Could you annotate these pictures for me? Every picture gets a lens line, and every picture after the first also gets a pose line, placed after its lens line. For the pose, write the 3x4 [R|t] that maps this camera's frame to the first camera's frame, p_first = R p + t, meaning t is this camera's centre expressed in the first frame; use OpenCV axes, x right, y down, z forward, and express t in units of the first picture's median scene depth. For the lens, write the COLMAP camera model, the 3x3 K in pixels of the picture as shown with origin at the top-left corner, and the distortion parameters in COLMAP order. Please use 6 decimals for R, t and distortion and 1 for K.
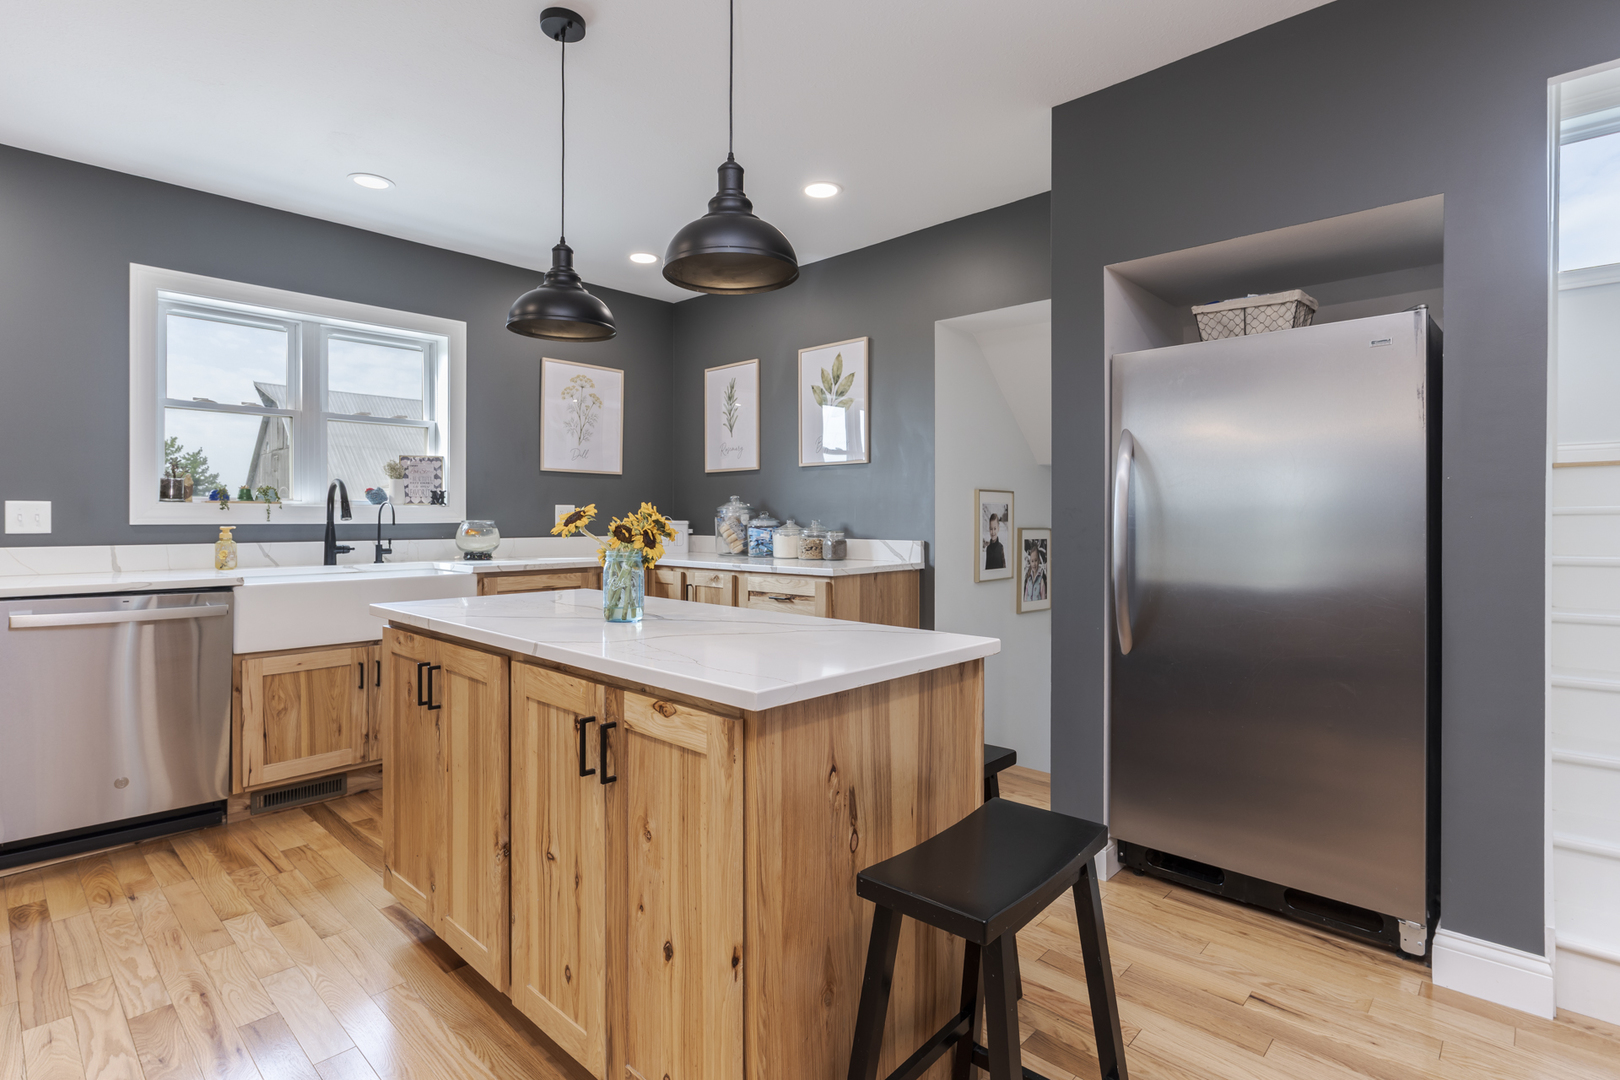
lens RADIAL K [[804.4, 0, 810.6], [0, 804.4, 524.0], [0, 0, 1]] dist [-0.005849, 0.000852]
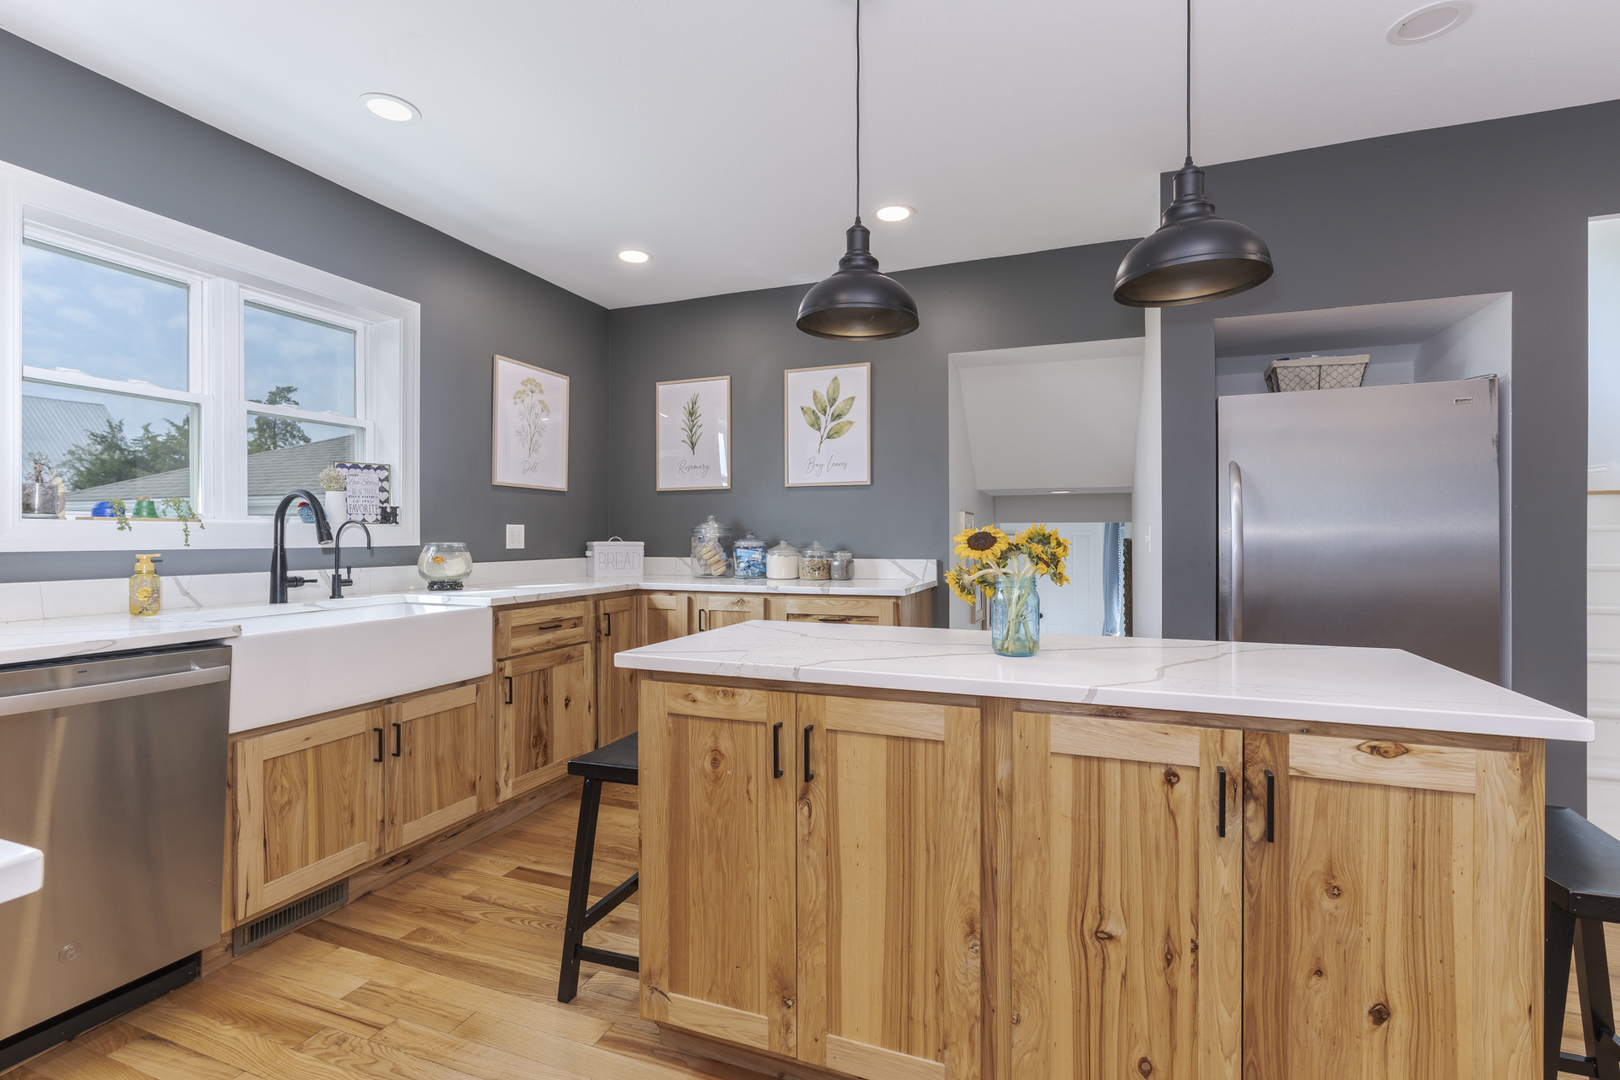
lens RADIAL K [[733.2, 0, 818.4], [0, 733.2, 543.1], [0, 0, 1]] dist [-0.010365, 0.002080]
pose [[0.925764, -0.006445, 0.378047, -0.427538], [0.006426, 0.999978, 0.001310, -0.003399], [-0.378047, 0.001216, 0.925785, 0.188443]]
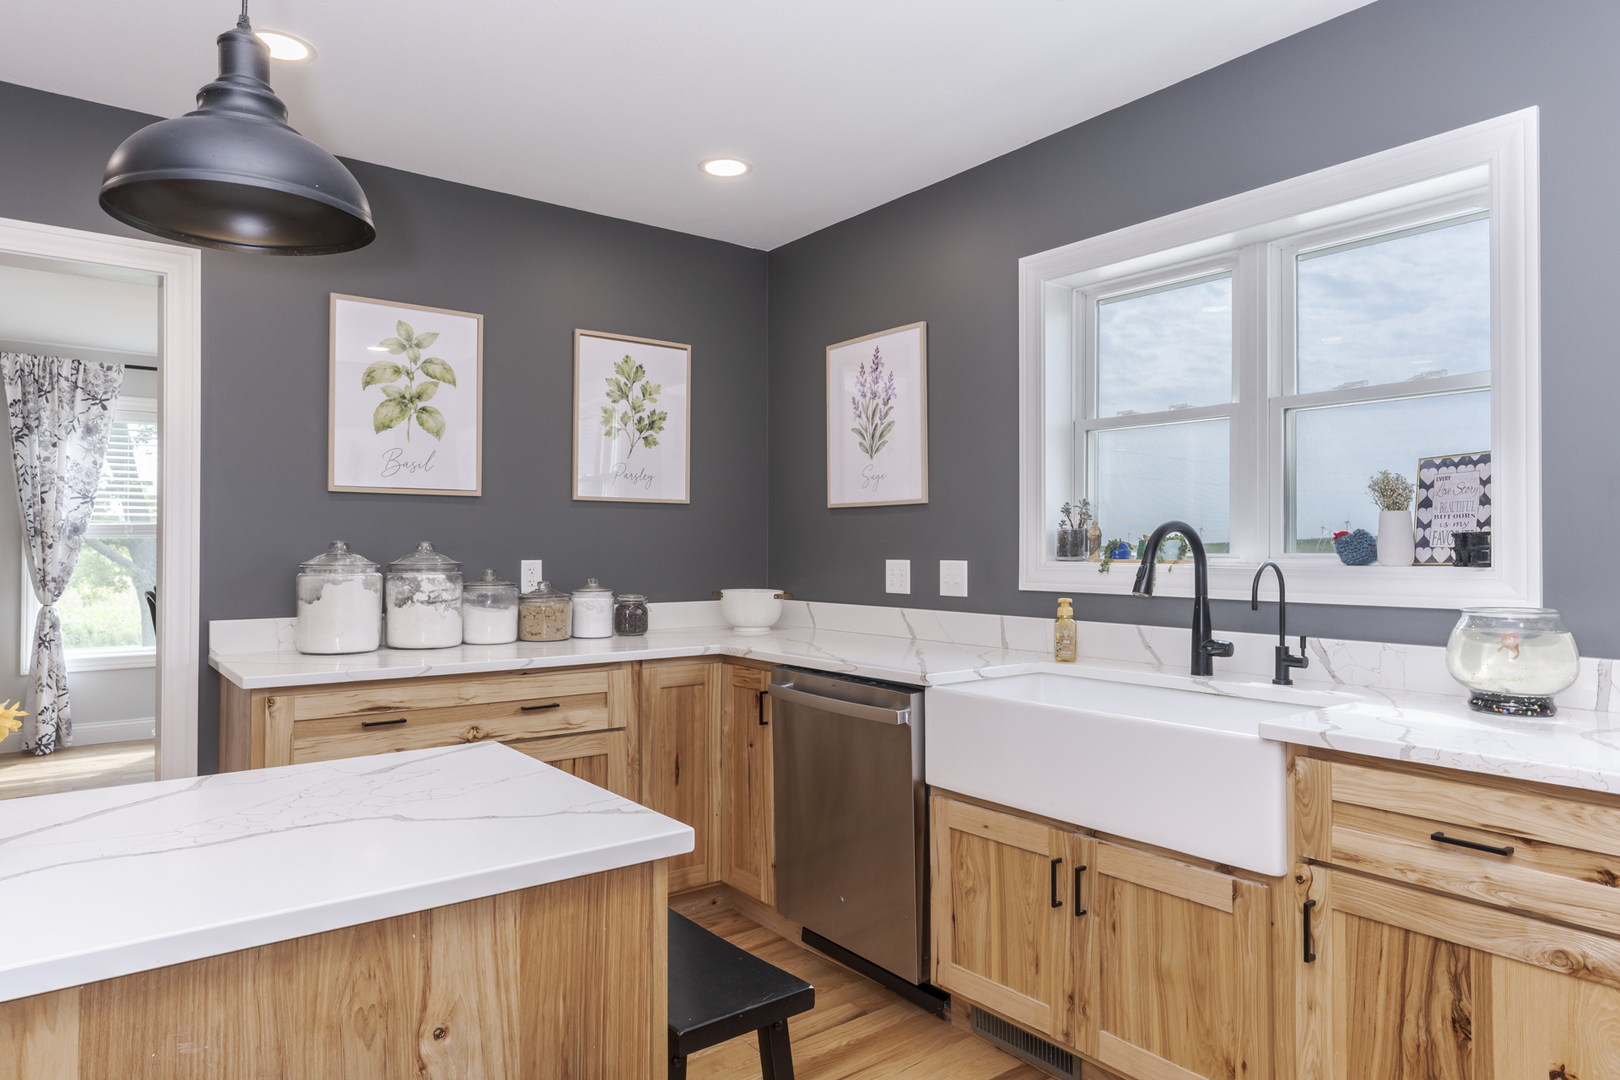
lens RADIAL K [[976.8, 0, 821.6], [0, 976.8, 543.6], [0, 0, 1]] dist [-0.010338, -0.001362]
pose [[-0.157086, -0.004855, -0.987573, 0.121213], [-0.011361, 0.999931, -0.003109, -0.038182], [0.987520, 0.010732, -0.157131, 0.932533]]
